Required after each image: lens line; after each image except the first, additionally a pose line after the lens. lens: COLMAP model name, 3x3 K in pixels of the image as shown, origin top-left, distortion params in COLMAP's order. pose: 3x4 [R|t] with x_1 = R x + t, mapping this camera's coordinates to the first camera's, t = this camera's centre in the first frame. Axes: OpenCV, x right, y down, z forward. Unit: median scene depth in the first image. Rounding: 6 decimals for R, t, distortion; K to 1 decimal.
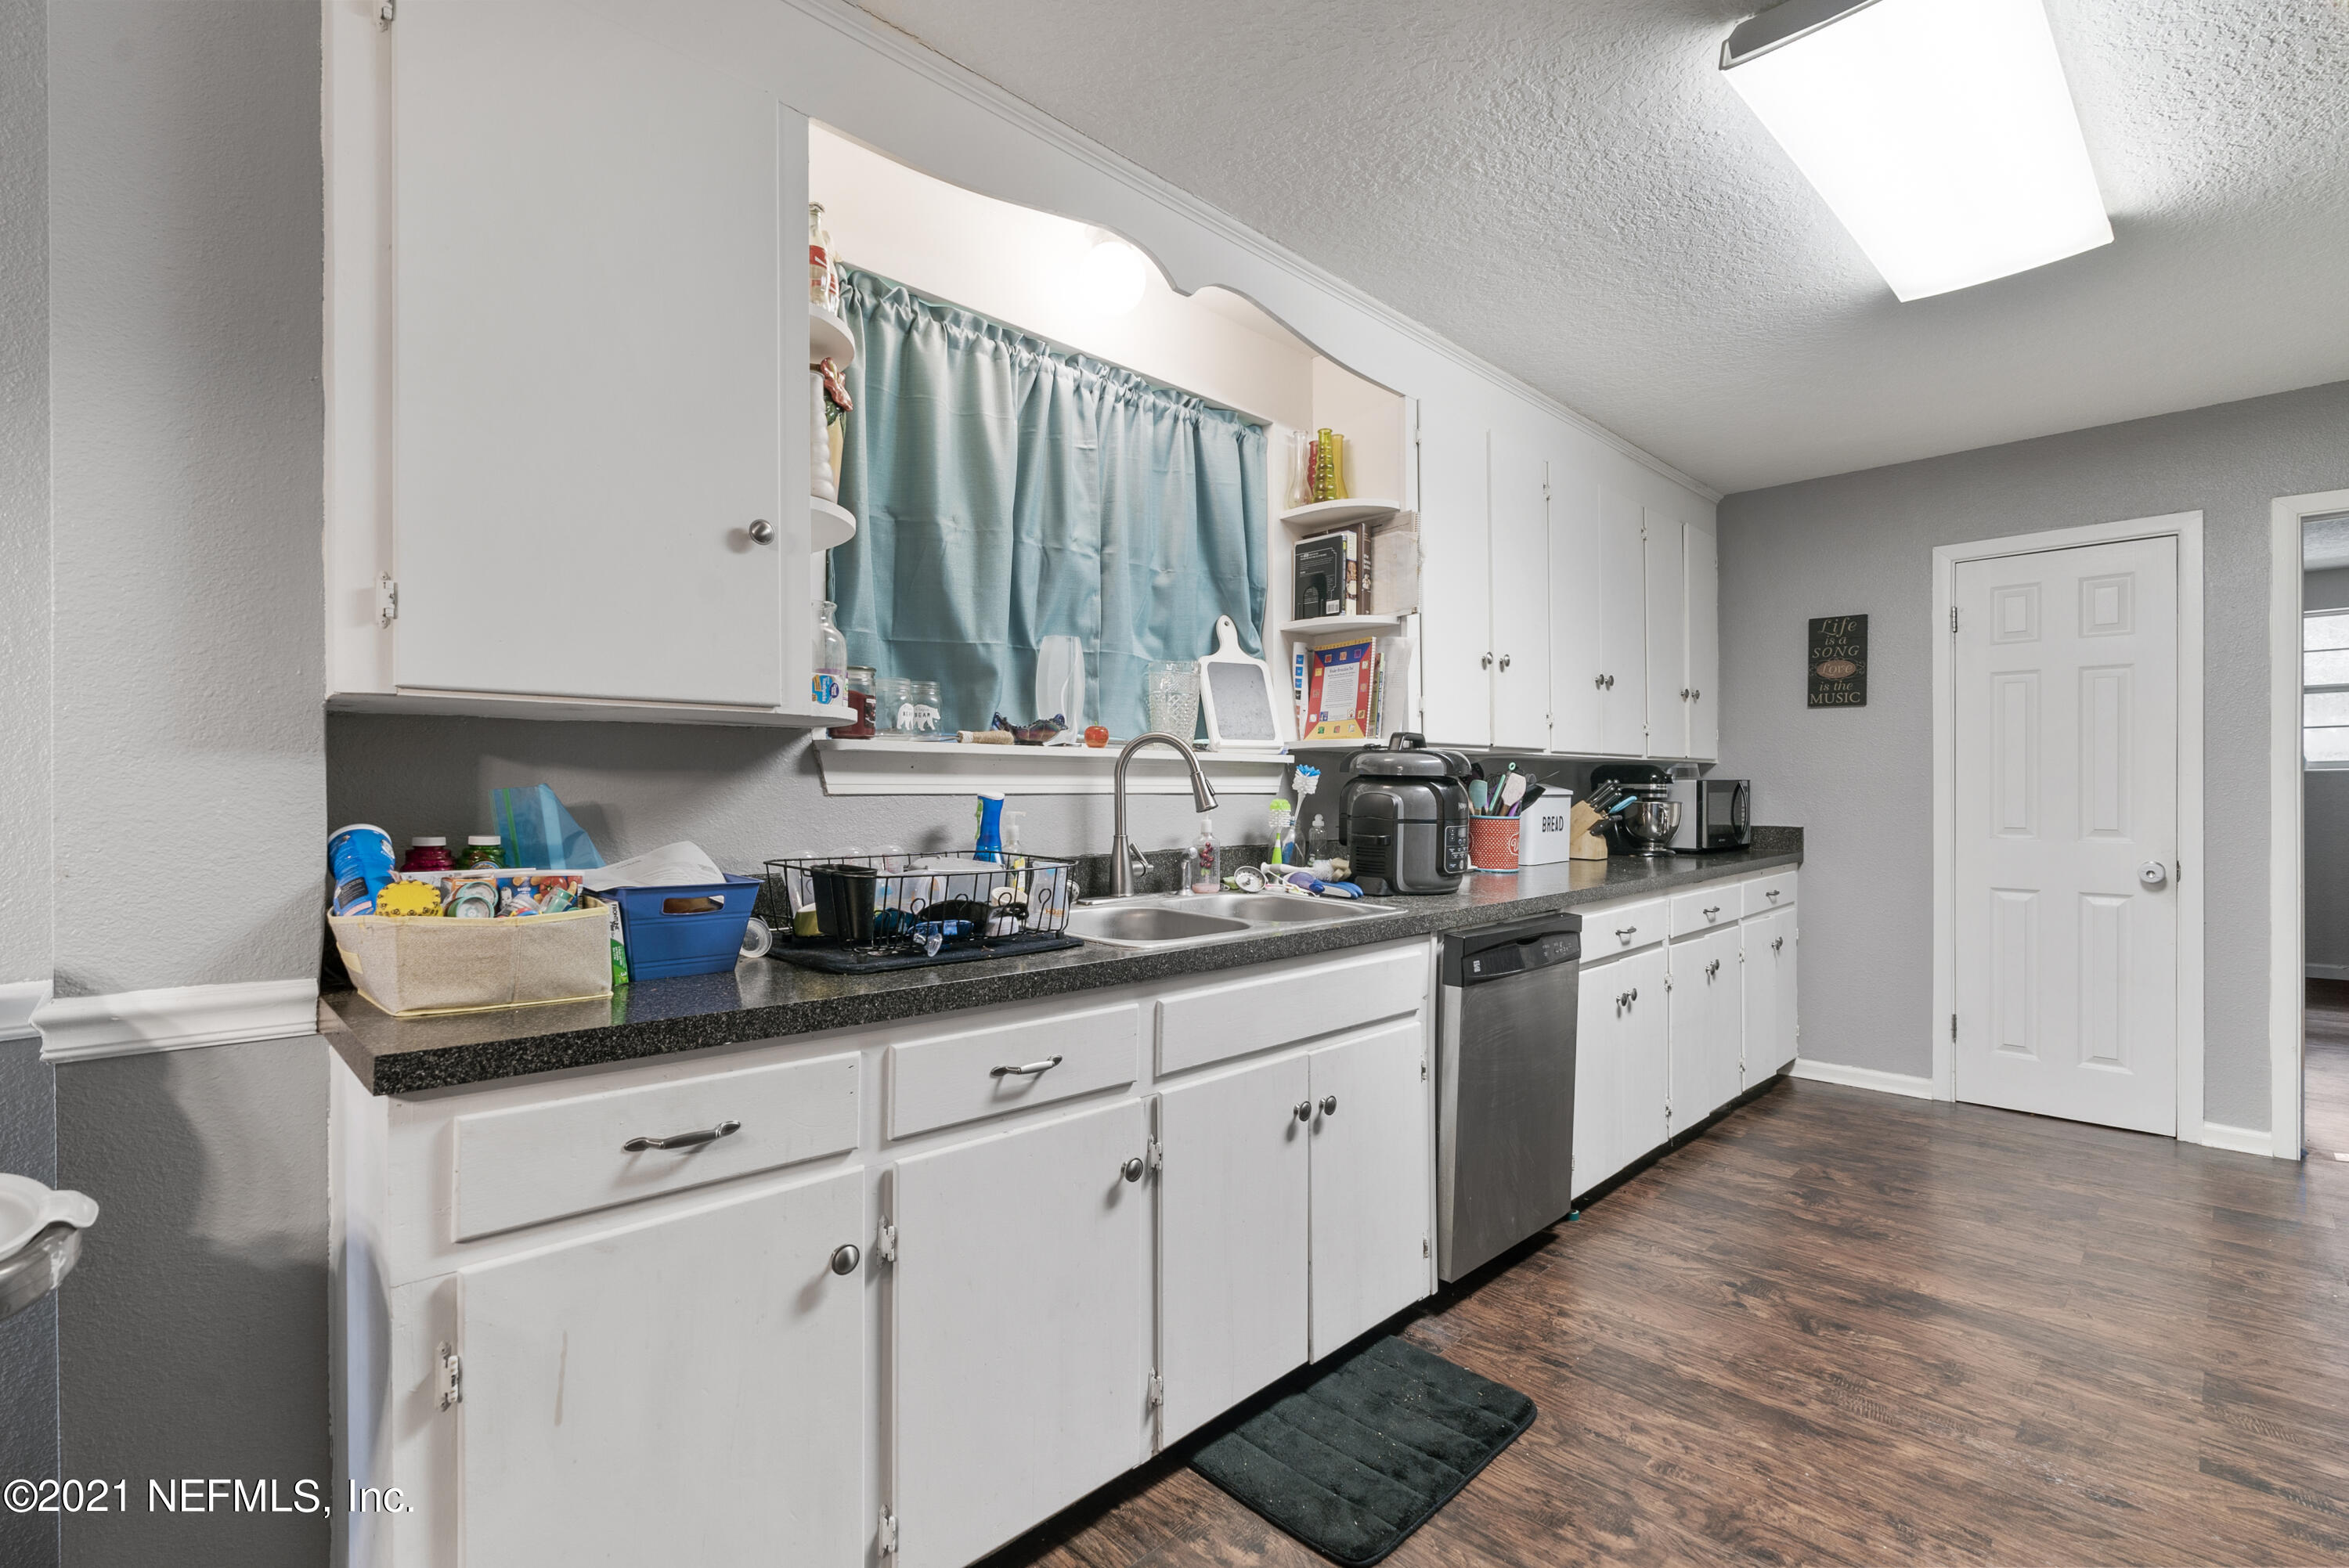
lens RADIAL K [[1068.3, 0, 1172.0], [0, 1068.3, 789.4], [0, 0, 1]] dist [-0.007420, 0.003627]
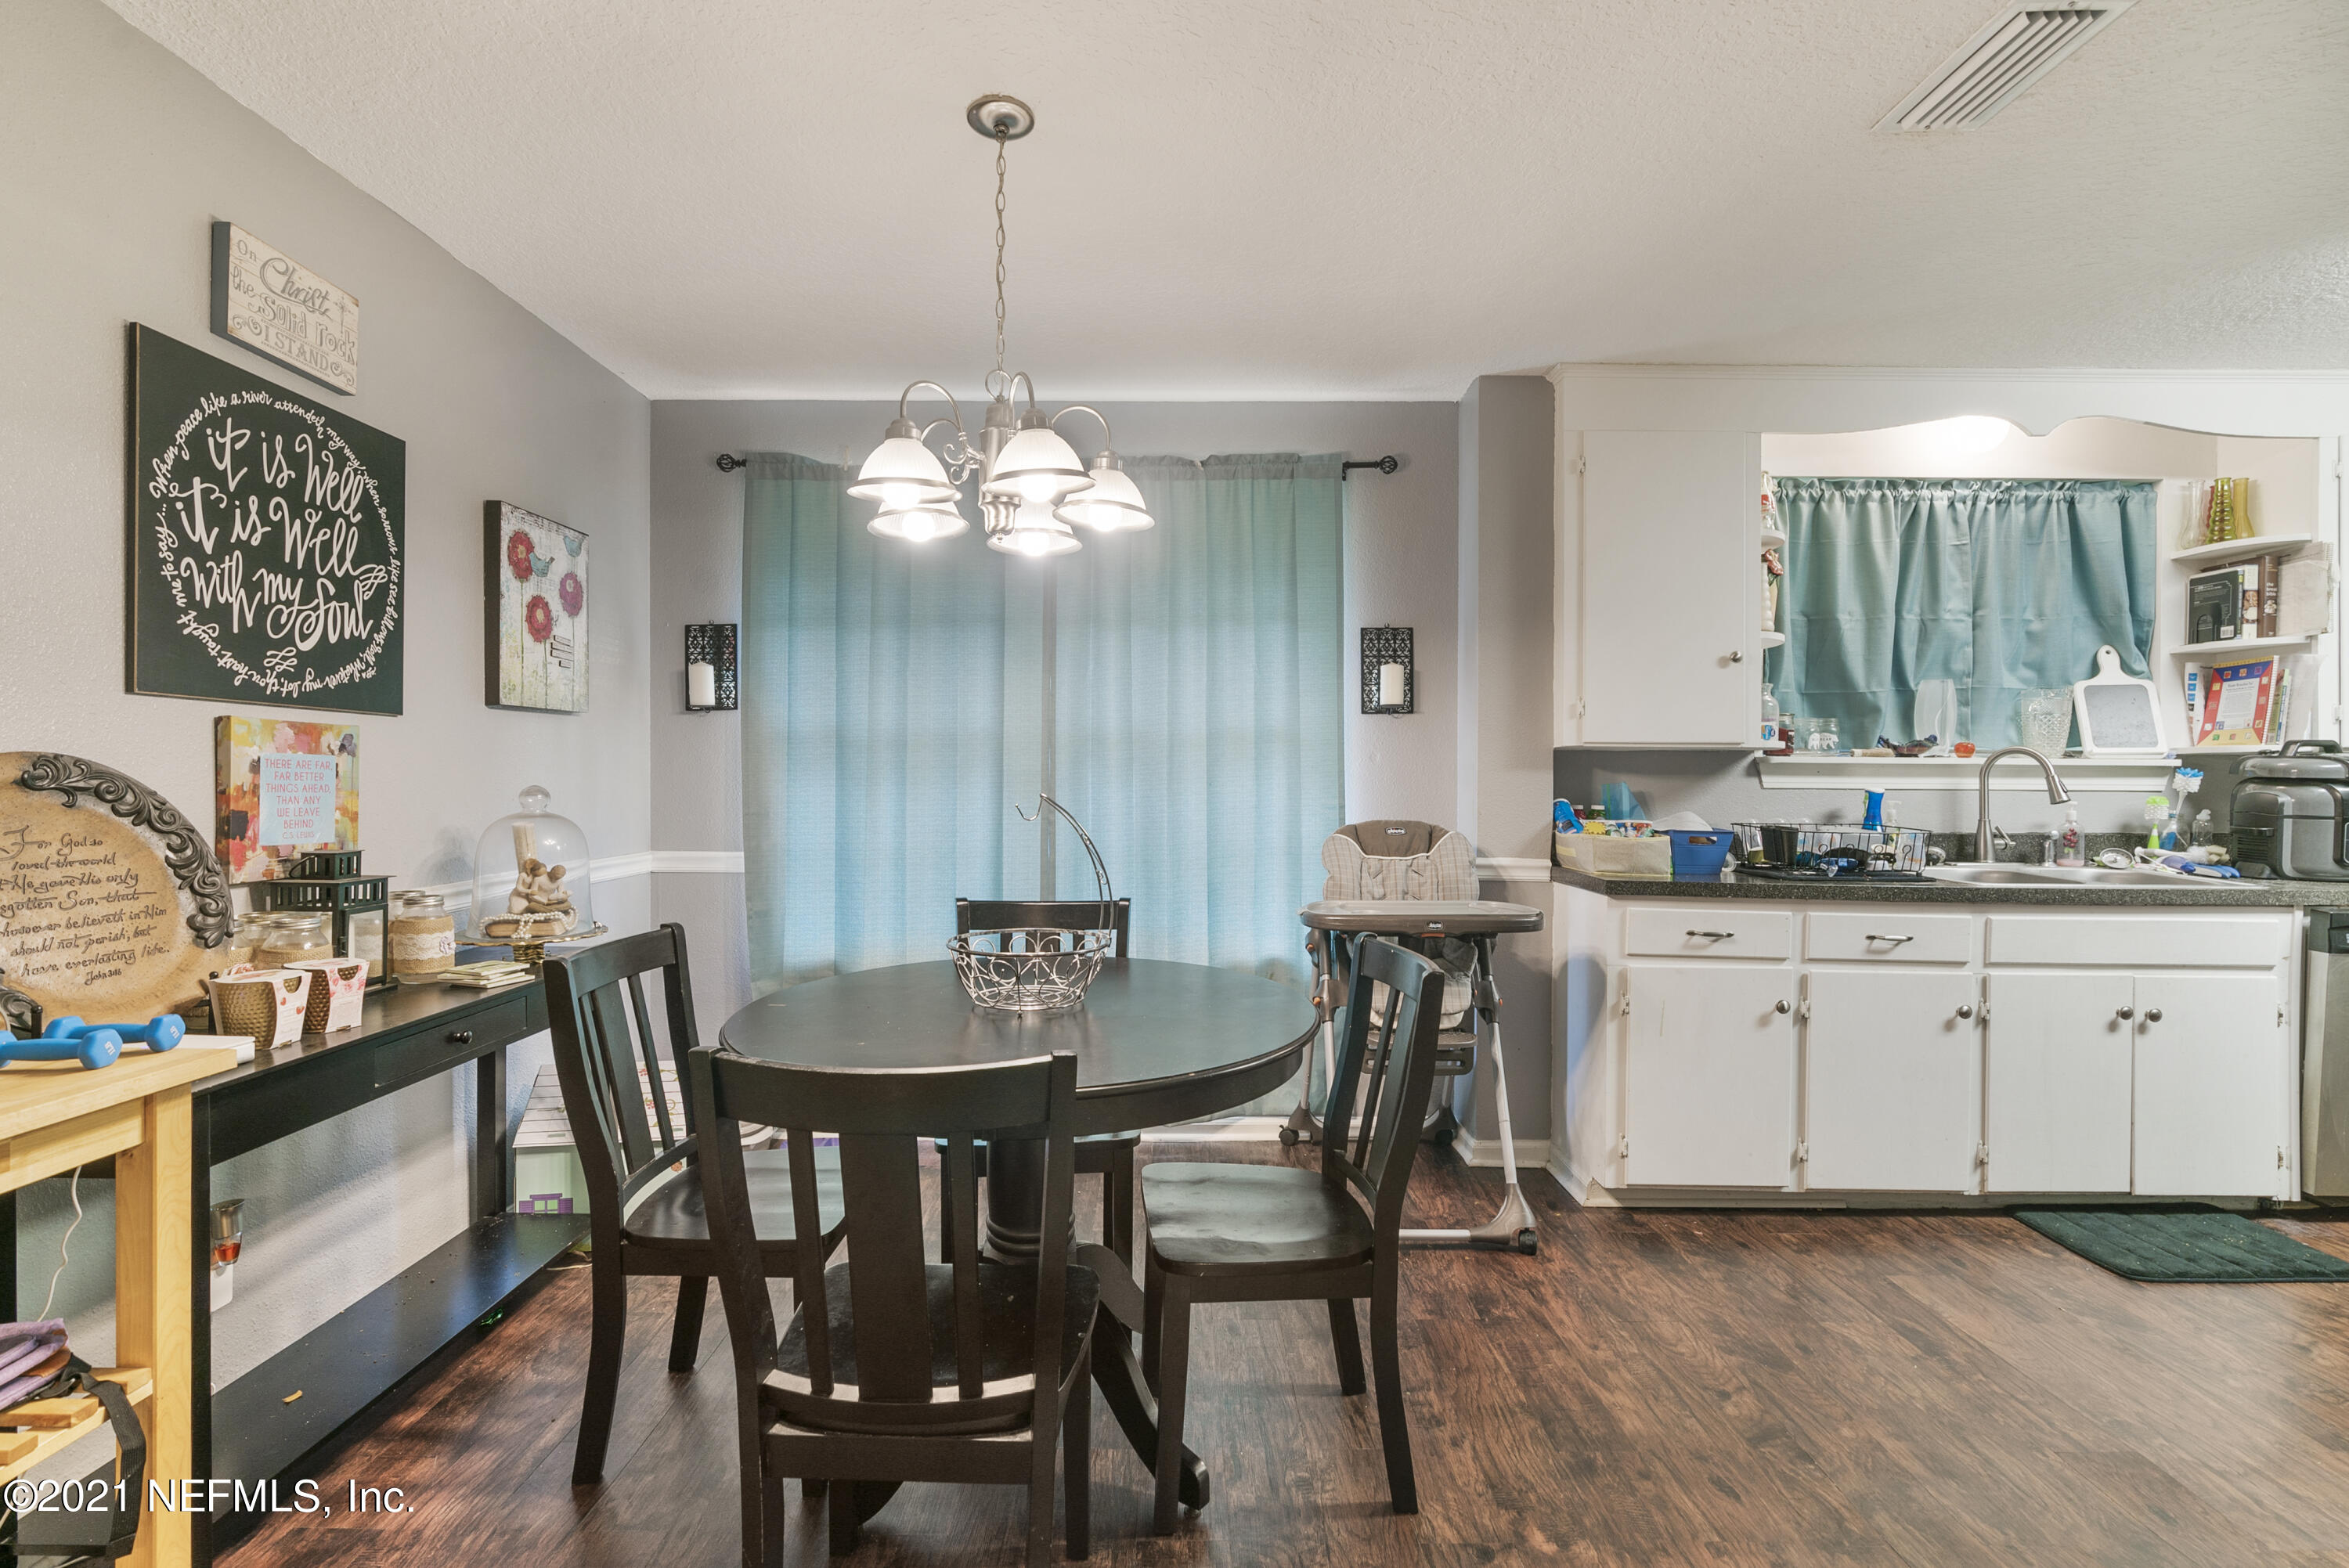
lens RADIAL K [[1068.3, 0, 1173.8], [0, 1068.3, 779.6], [0, 0, 1]] dist [-0.007420, 0.003627]
pose [[0.714913, 0.008670, -0.699160, 0.185903], [-0.006793, 0.999962, 0.005455, -0.011057], [0.699181, 0.000850, 0.714945, -0.828112]]
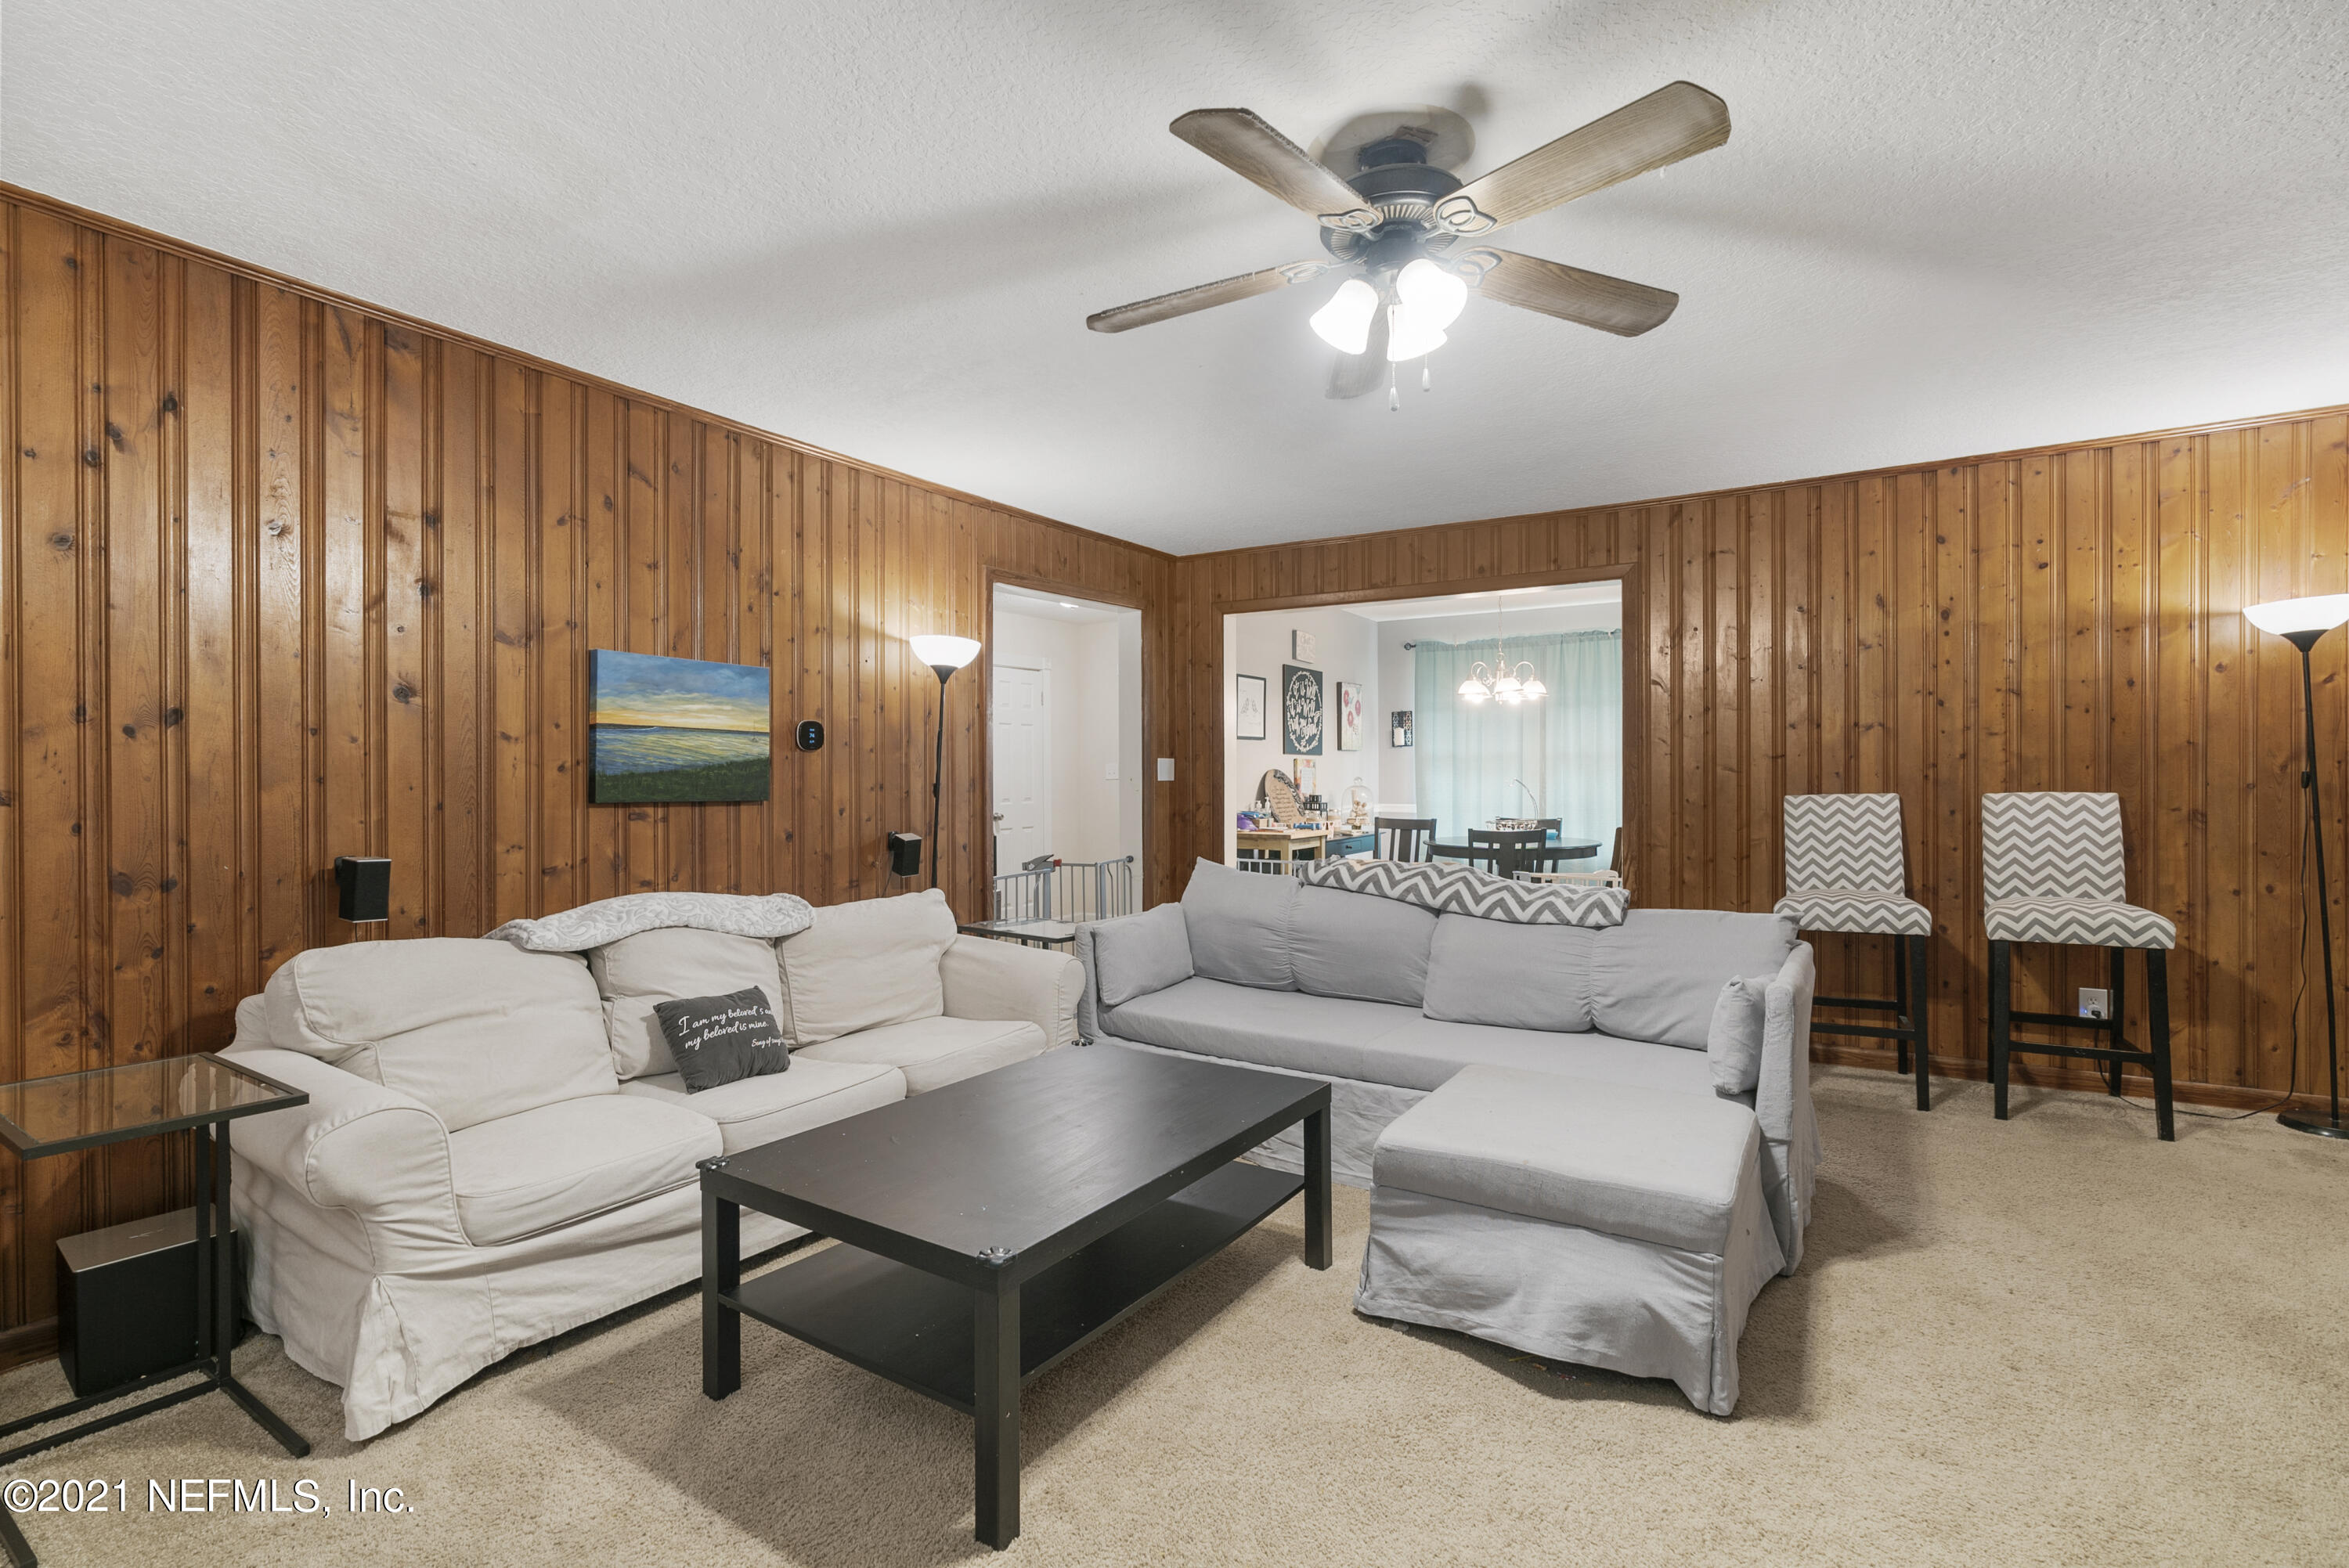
lens RADIAL K [[1068.3, 0, 1189.8], [0, 1068.3, 777.7], [0, 0, 1]] dist [-0.007420, 0.003627]
pose [[0.240550, 0.006049, -0.970618, 2.130299], [0.001537, 0.999977, 0.006612, -0.014148], [0.970635, -0.003082, 0.240536, -1.840237]]
